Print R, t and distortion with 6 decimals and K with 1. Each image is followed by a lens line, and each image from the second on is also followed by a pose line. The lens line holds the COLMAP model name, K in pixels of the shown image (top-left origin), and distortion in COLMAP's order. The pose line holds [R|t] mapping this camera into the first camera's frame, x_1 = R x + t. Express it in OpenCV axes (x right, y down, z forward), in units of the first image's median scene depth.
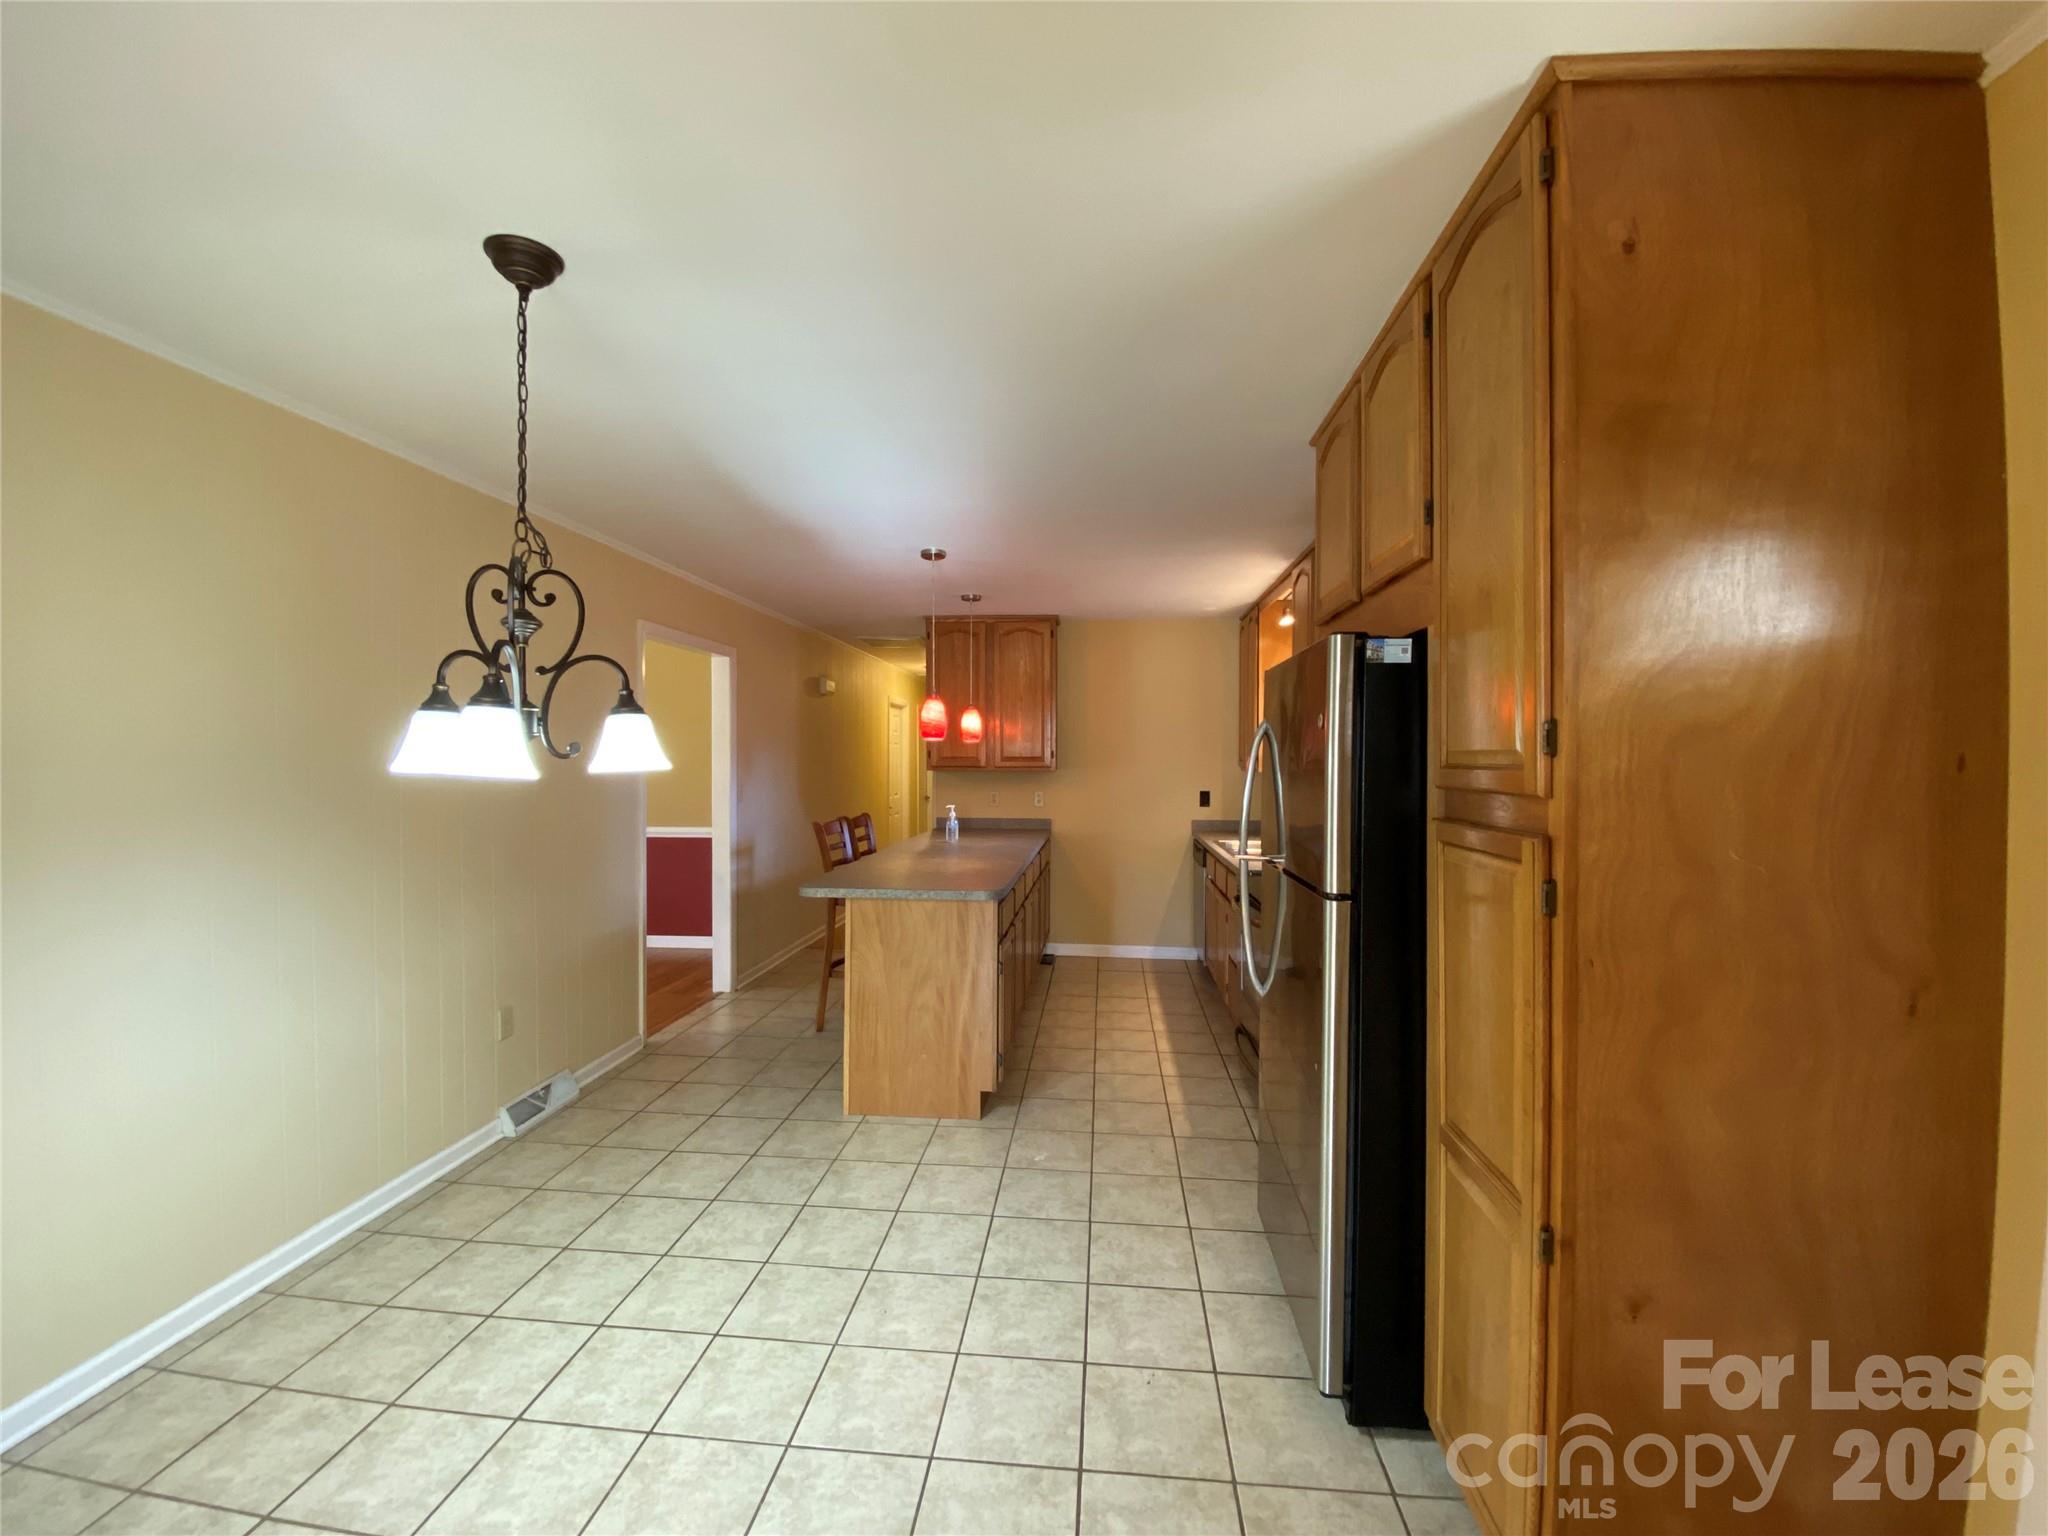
lens RADIAL K [[829.7, 0, 1023.8], [0, 829.7, 760.2], [0, 0, 1]] dist [0.022057, -0.021322]
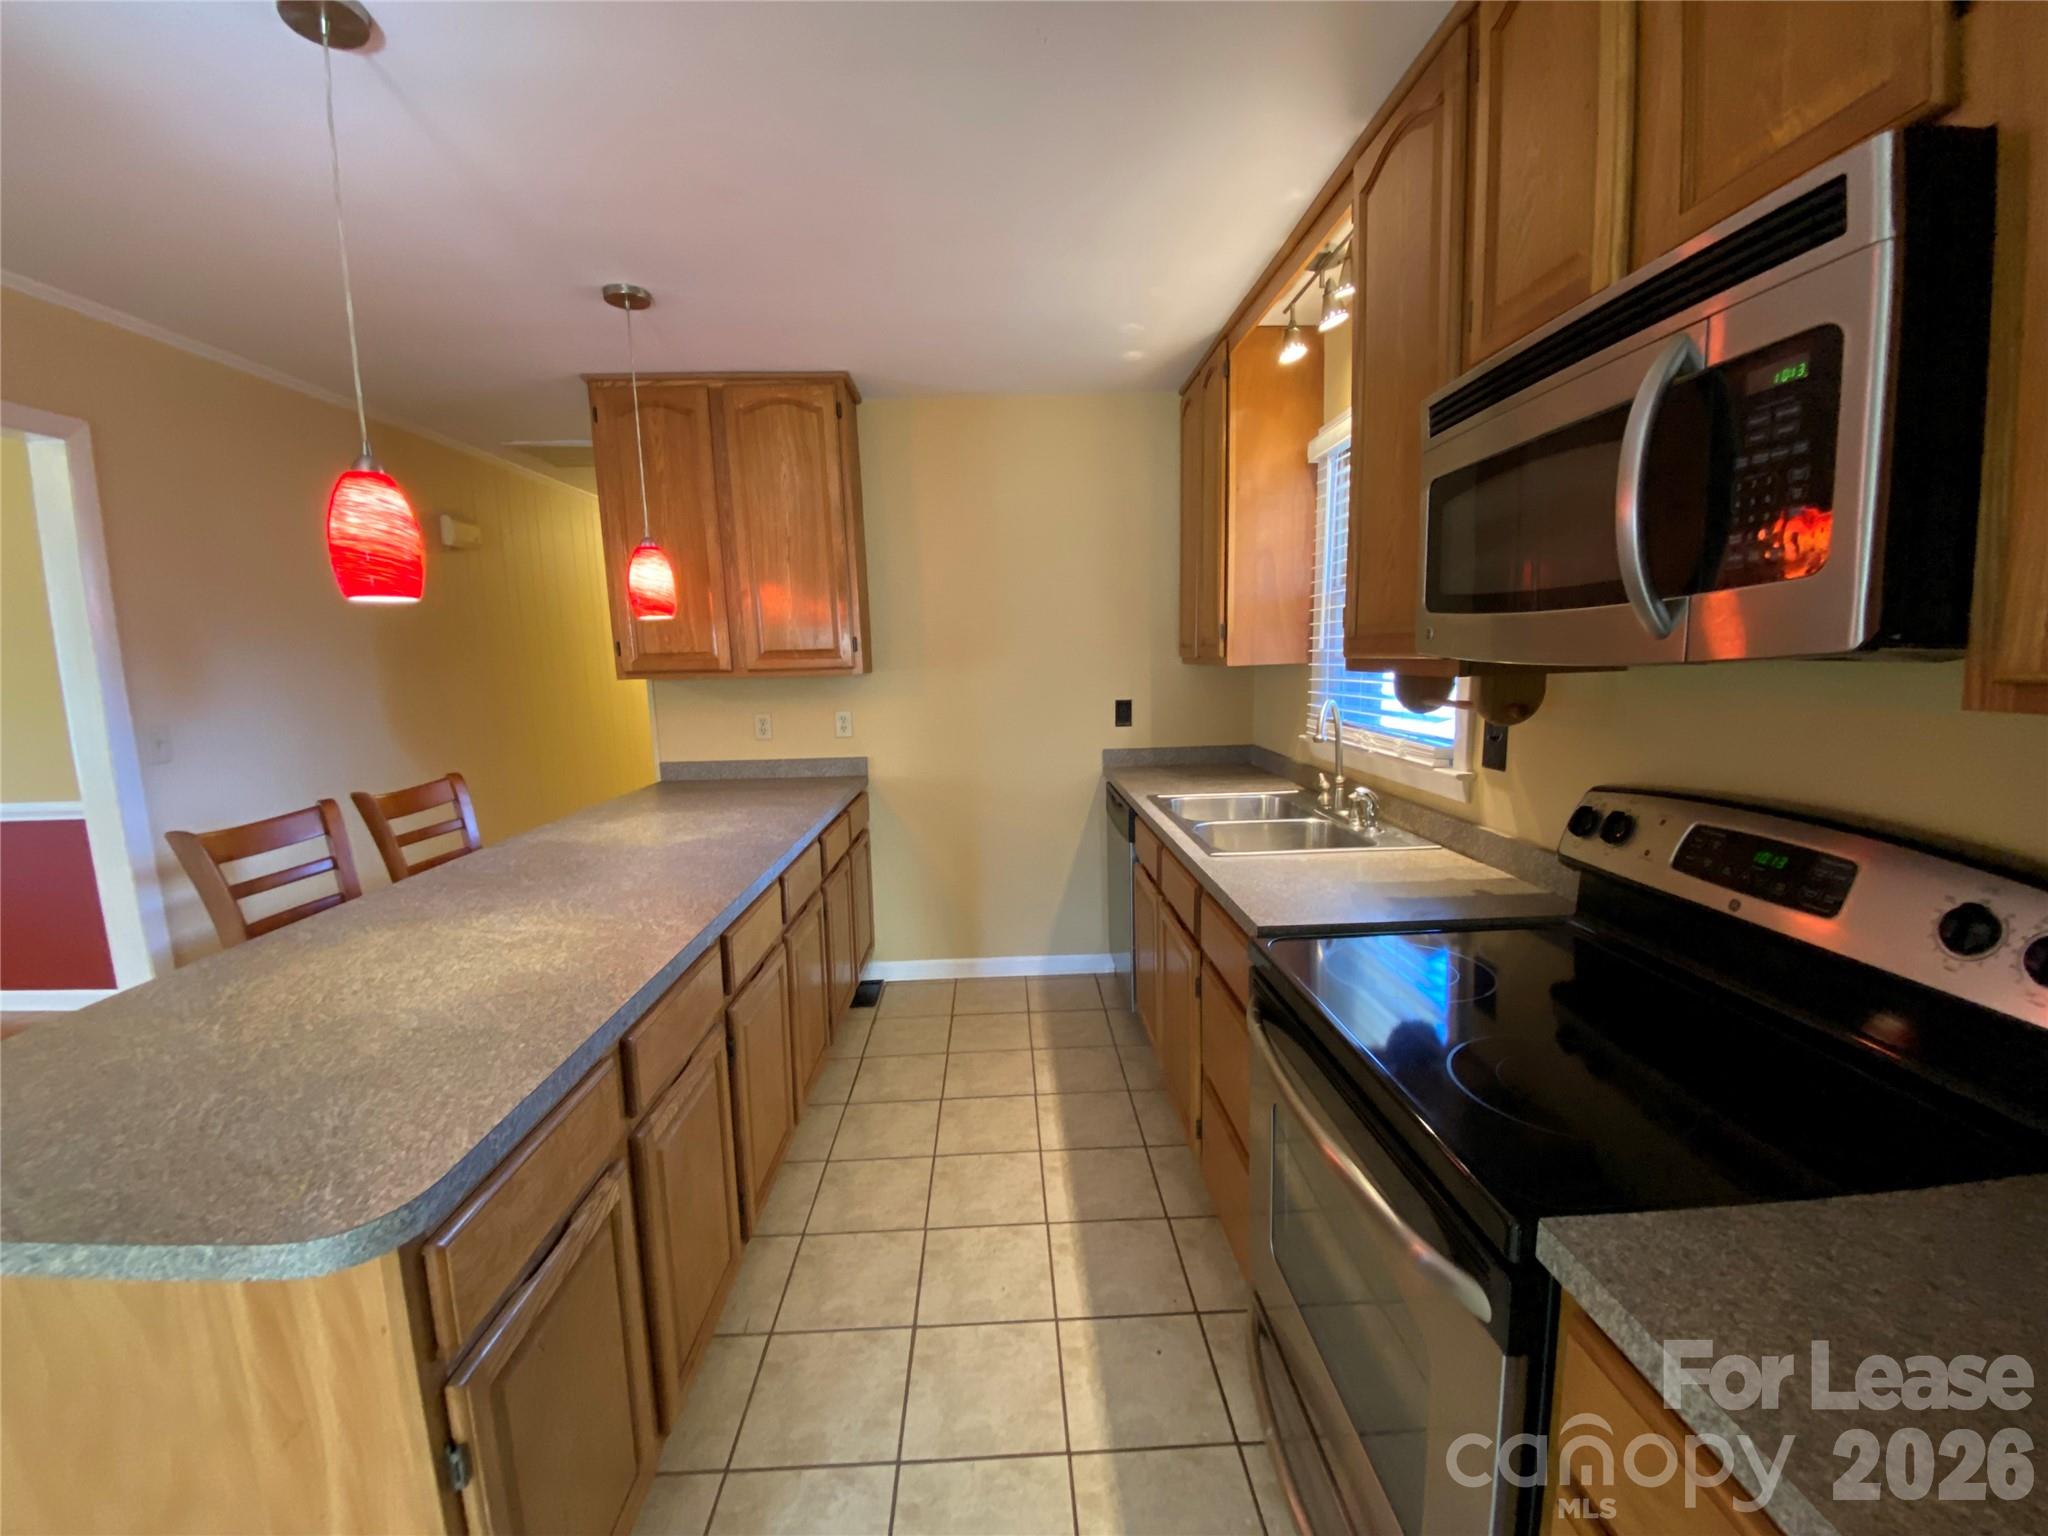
lens RADIAL K [[829.7, 0, 1023.8], [0, 829.7, 760.2], [0, 0, 1]] dist [0.022057, -0.021322]
pose [[0.990343, -0.046088, 0.130758, 0.070842], [0.029392, 0.991485, 0.126859, 0.002980], [-0.135491, -0.121790, 0.983265, 0.436490]]
